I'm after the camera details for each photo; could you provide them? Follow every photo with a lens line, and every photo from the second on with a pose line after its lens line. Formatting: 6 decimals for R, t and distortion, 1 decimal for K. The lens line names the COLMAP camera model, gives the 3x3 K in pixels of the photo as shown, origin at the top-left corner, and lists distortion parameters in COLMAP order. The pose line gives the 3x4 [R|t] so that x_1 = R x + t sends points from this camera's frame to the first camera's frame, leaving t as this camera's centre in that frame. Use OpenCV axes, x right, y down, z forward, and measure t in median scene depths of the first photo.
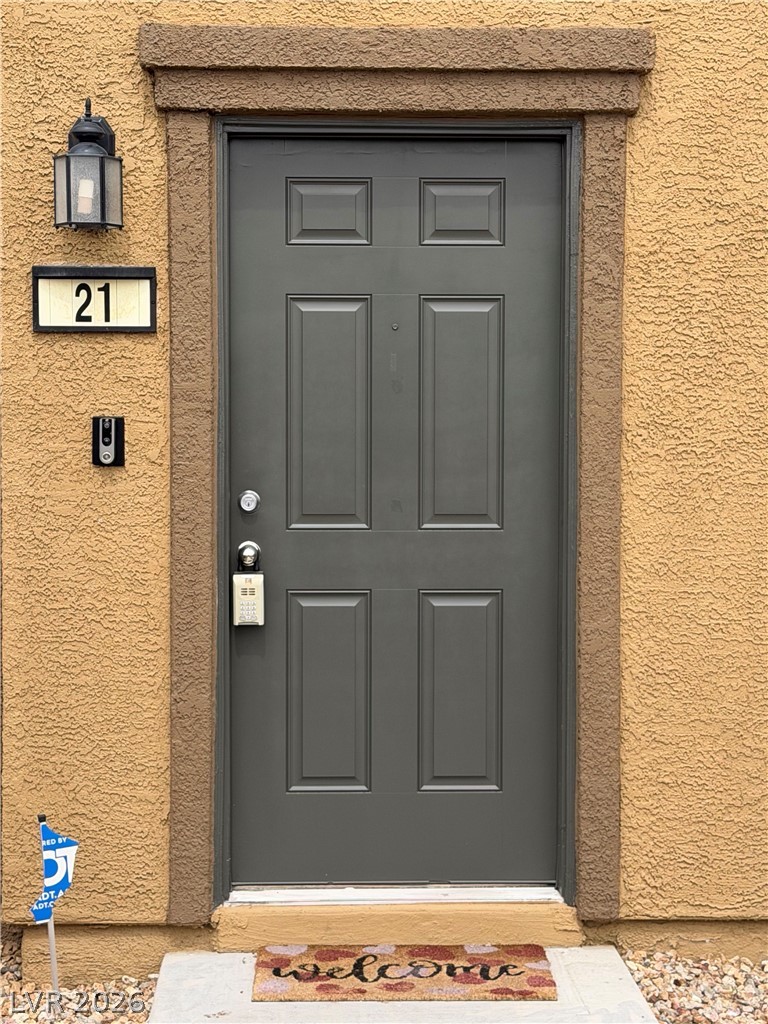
lens RADIAL K [[1926.5, 0, 384.0], [0, 1926.5, 512.0], [0, 0, 1]] dist [0.119541, 0.198891]
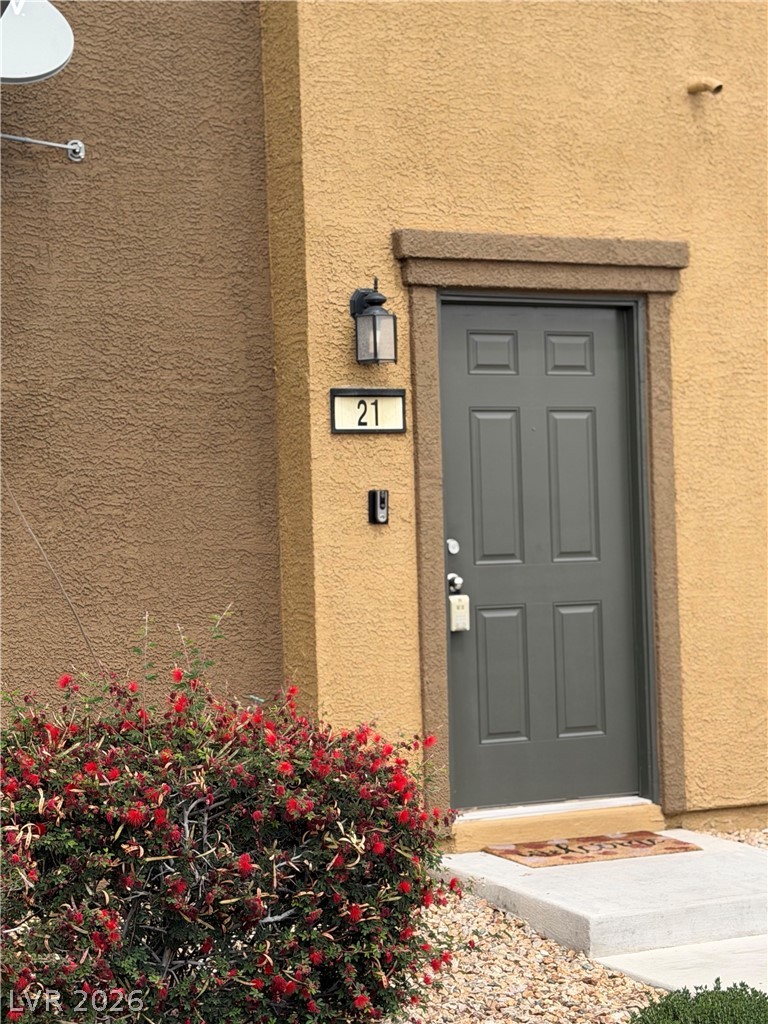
lens RADIAL K [[1926.5, 0, 384.0], [0, 1926.5, 512.0], [0, 0, 1]] dist [0.119541, 0.198891]
pose [[0.917377, -0.022195, 0.397401, -0.717507], [0.049439, 0.997066, -0.058442, 0.052533], [-0.394938, 0.073260, 0.915782, -0.336967]]
